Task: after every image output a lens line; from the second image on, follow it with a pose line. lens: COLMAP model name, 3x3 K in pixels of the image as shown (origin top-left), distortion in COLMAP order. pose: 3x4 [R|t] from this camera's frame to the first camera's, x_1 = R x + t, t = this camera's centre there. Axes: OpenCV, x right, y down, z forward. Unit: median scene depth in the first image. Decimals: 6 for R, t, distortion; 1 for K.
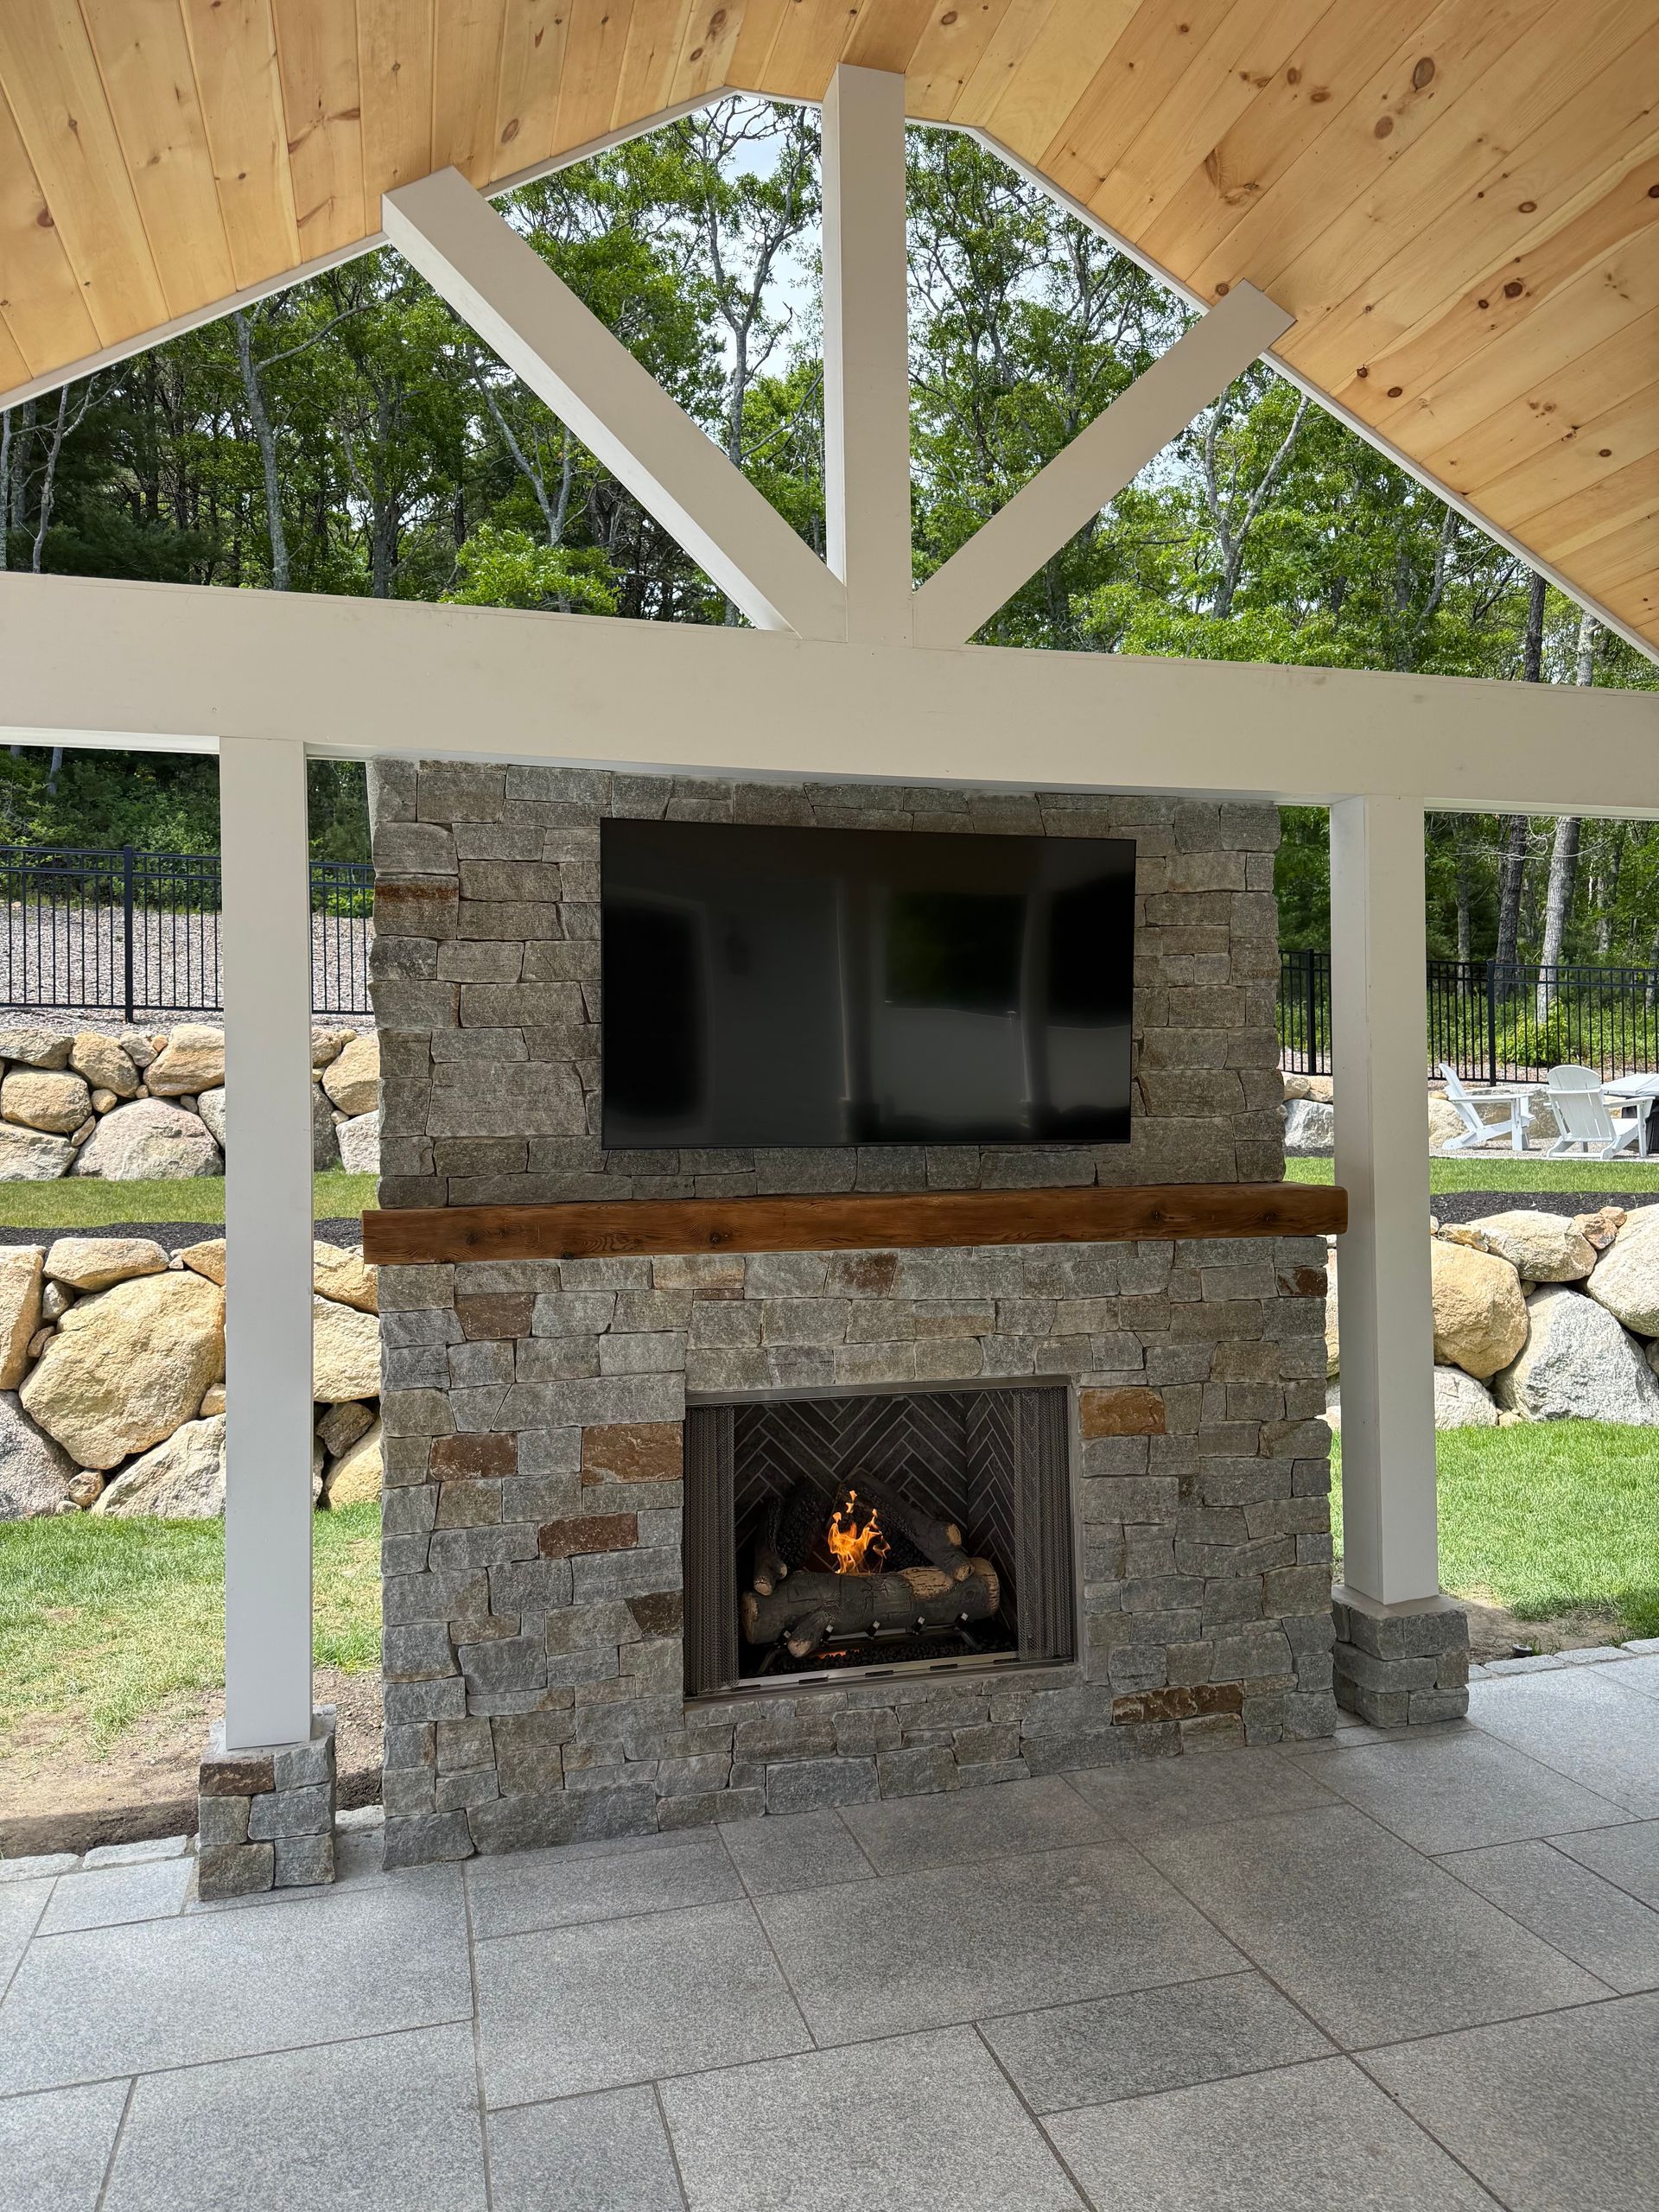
lens RADIAL K [[1553.6, 0, 836.5], [0, 1553.6, 1103.7], [0, 0, 1]] dist [0.057230, -0.065563]
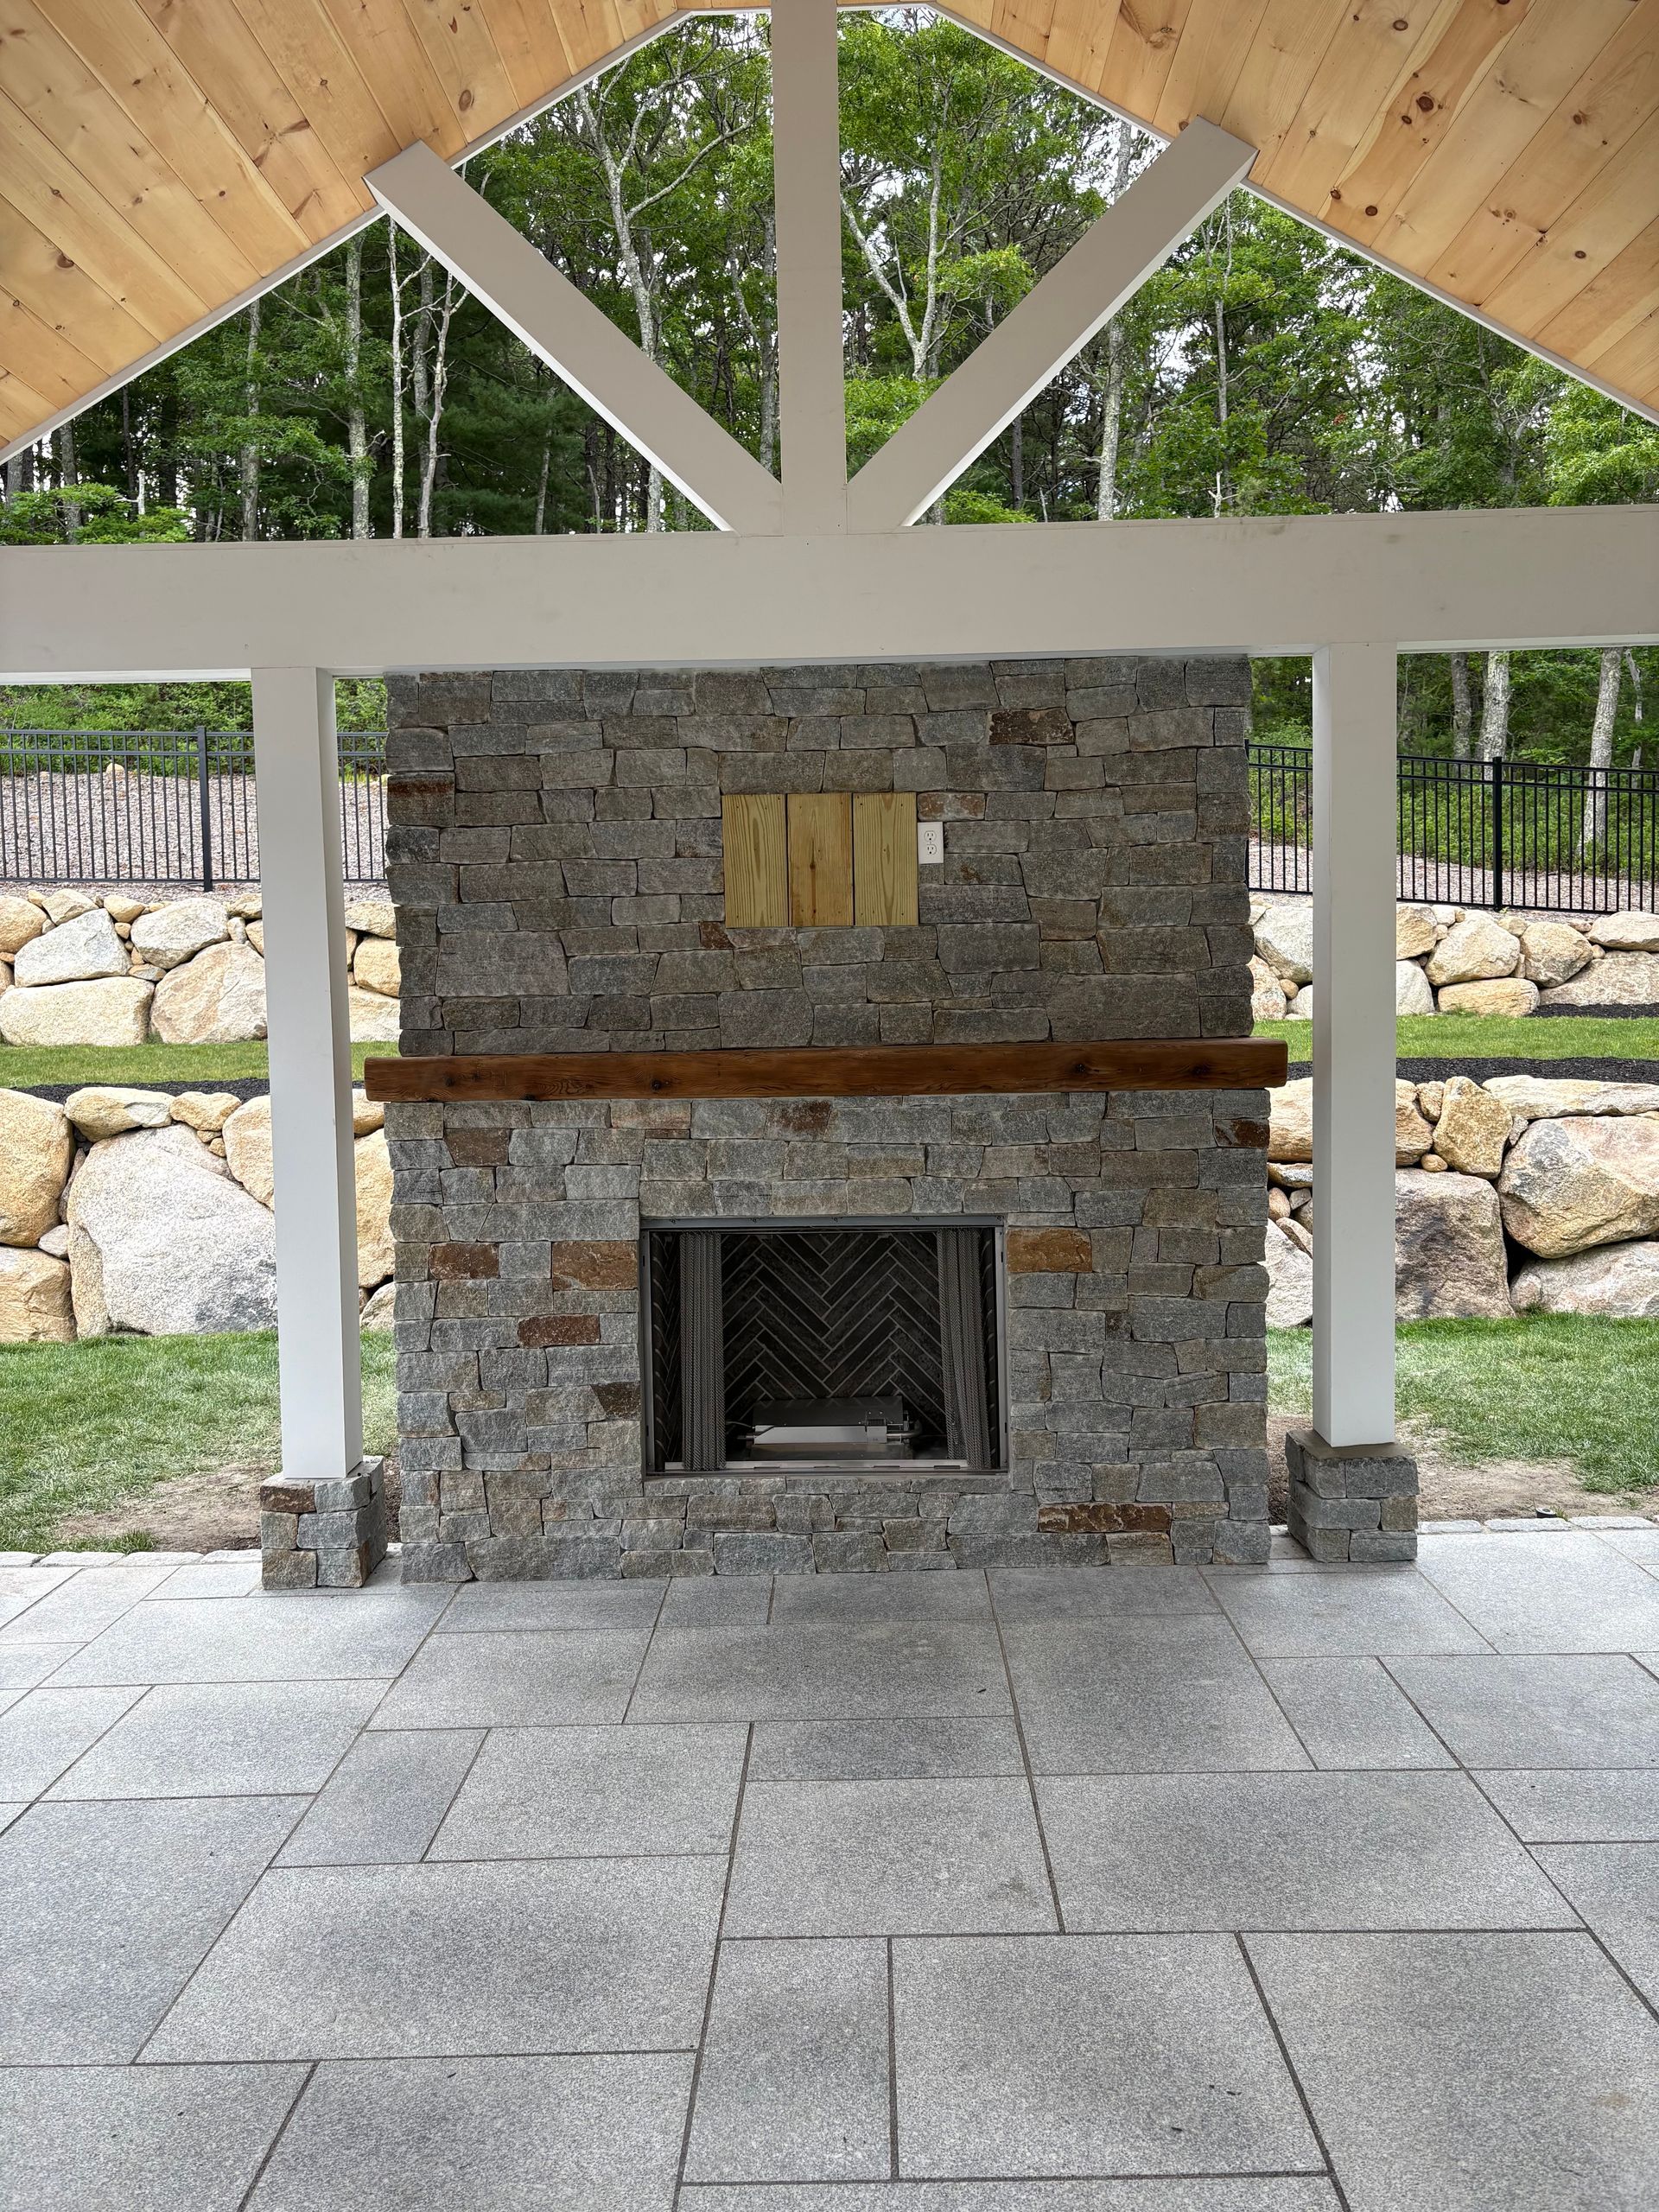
lens RADIAL K [[1675.1, 0, 844.8], [0, 1675.1, 1121.7], [0, 0, 1]] dist [0.056561, -0.081537]
pose [[0.960052, 0.014298, -0.279455, 0.388250], [0.011713, 0.995765, 0.091186, 0.002843], [0.279575, -0.090817, 0.955819, -0.141758]]
